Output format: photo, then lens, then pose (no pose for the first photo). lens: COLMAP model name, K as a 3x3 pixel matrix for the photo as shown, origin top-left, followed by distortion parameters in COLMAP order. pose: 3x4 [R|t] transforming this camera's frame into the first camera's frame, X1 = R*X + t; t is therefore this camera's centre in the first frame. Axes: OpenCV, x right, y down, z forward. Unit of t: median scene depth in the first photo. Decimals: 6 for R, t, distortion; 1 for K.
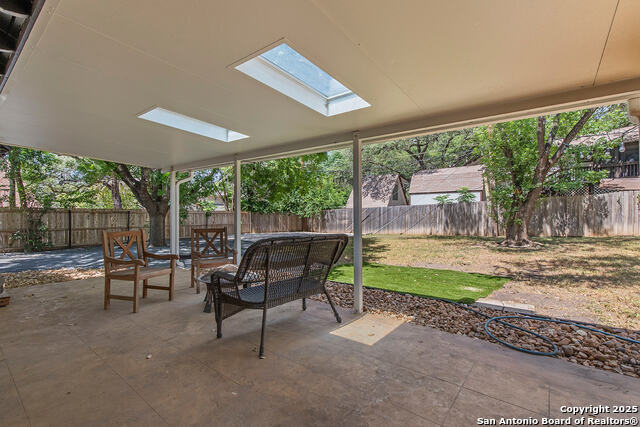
lens RADIAL K [[287.4, 0, 319.2], [0, 287.4, 213.4], [0, 0, 1]] dist [-0.001257, -0.000153]
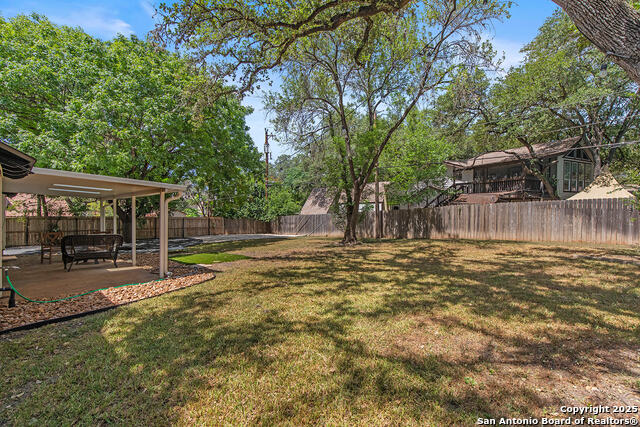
lens RADIAL K [[287.4, 0, 321.0], [0, 287.4, 216.0], [0, 0, 1]] dist [-0.001257, -0.000153]
pose [[0.997173, 0.000265, -0.075140, 0.301345], [-0.000375, 0.999999, -0.001444, -0.011386], [0.075139, 0.001468, 0.997172, -0.228843]]
